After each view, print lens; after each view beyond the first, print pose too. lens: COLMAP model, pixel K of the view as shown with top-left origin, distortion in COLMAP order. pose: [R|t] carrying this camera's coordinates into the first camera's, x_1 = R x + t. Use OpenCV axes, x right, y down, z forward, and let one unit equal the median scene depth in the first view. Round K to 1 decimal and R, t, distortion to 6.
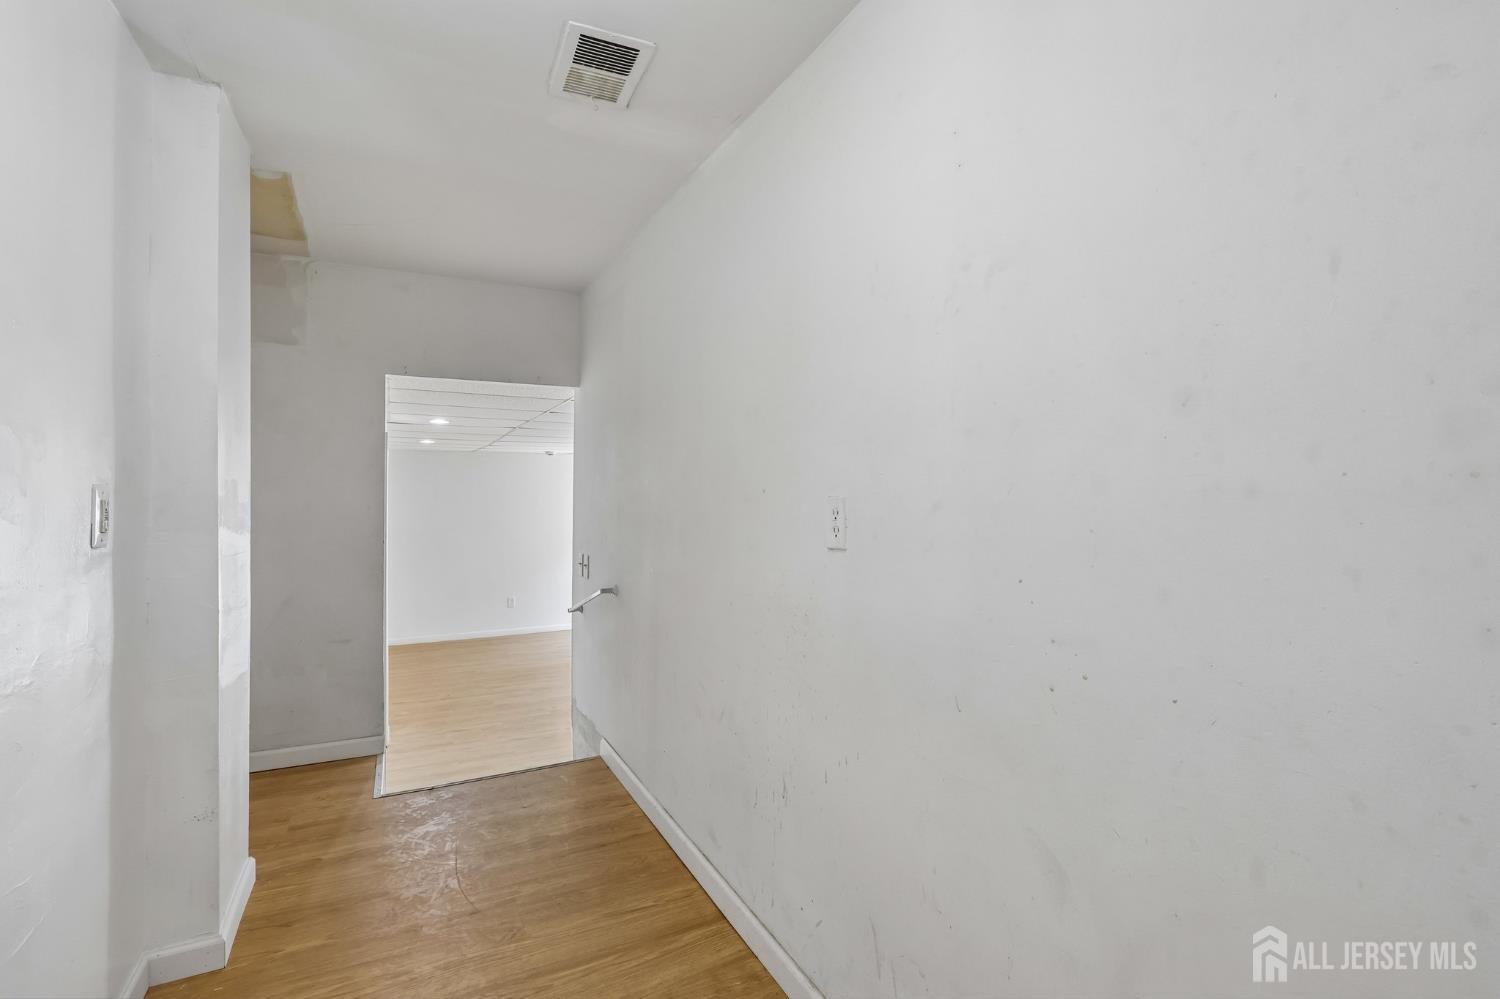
lens RADIAL K [[693.7, 0, 749.0], [0, 693.7, 494.7], [0, 0, 1]] dist [0.000957, -0.001514]
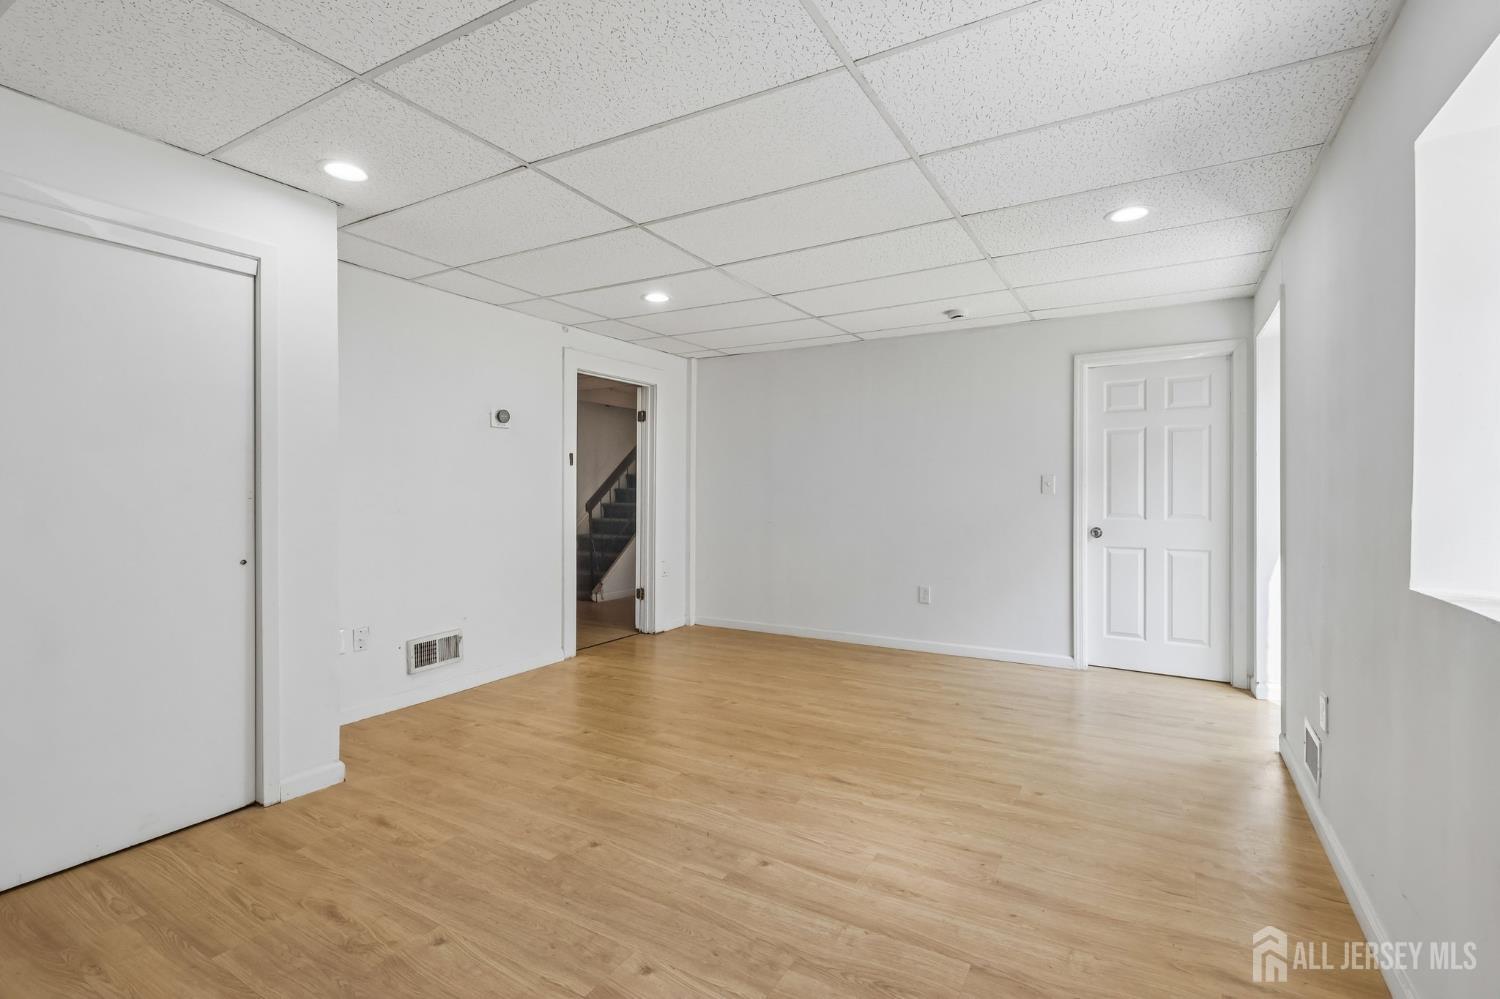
lens RADIAL K [[693.7, 0, 755.0], [0, 693.7, 493.9], [0, 0, 1]] dist [0.000957, -0.001514]
pose [[0.530843, 0.003330, -0.847464, 0.096513], [-0.001105, 0.999994, 0.003237, 0.099853], [0.847470, -0.000782, 0.530843, 0.827236]]
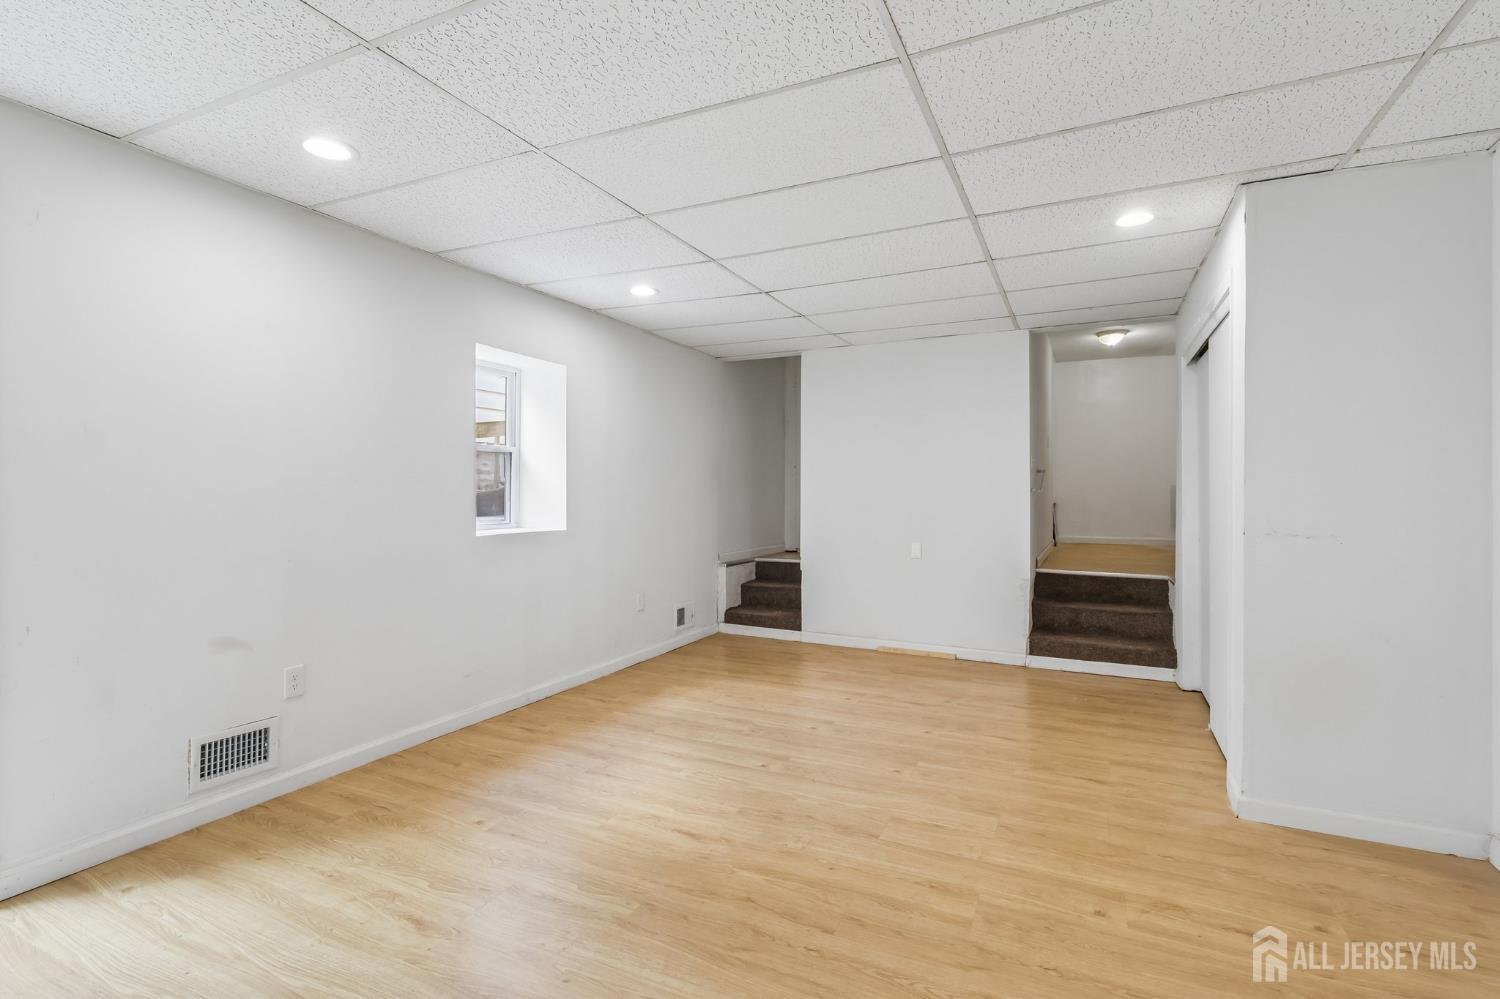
lens RADIAL K [[693.7, 0, 750.7], [0, 693.7, 494.0], [0, 0, 1]] dist [0.000957, -0.001514]
pose [[-0.590227, -0.005115, 0.807221, -0.598031], [-0.001362, 0.999985, 0.005340, 0.095245], [-0.807236, 0.002052, -0.590225, 1.321464]]
